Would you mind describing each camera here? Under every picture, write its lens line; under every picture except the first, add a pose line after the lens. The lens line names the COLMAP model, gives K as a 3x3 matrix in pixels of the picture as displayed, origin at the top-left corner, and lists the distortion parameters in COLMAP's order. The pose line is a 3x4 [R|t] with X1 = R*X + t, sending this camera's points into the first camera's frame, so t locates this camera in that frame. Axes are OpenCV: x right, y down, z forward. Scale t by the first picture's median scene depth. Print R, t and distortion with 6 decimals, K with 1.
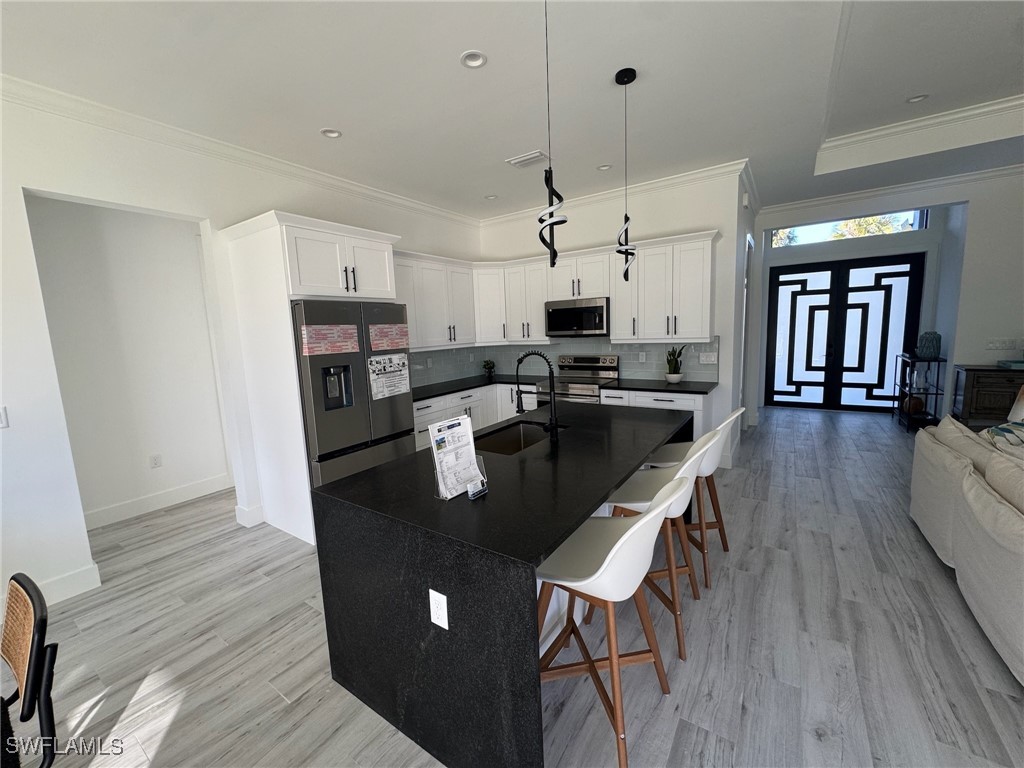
lens RADIAL K [[410.9, 0, 508.1], [0, 410.9, 378.8], [0, 0, 1]] dist [-0.006244, 0.000001]
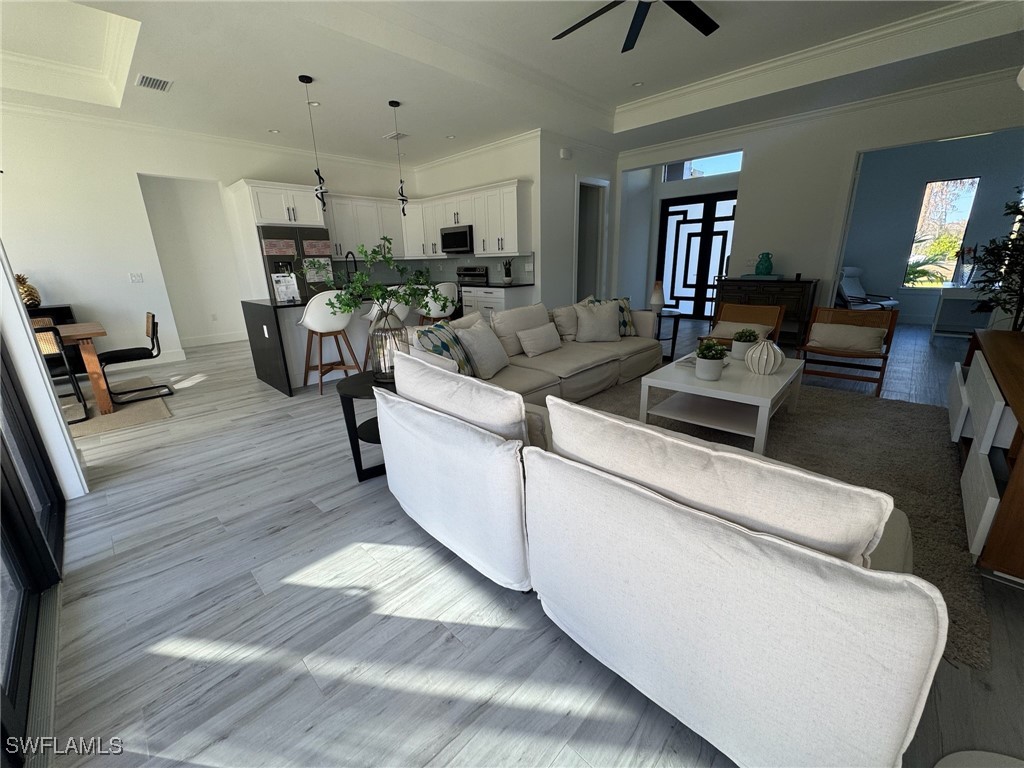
lens RADIAL K [[410.9, 0, 513.8], [0, 410.9, 386.9], [0, 0, 1]] dist [-0.006244, 0.000001]
pose [[0.985382, 0.064394, -0.157718, 0.623186], [-0.035642, 0.983246, 0.178768, 0.102817], [0.166587, -0.170533, 0.971168, -0.498918]]
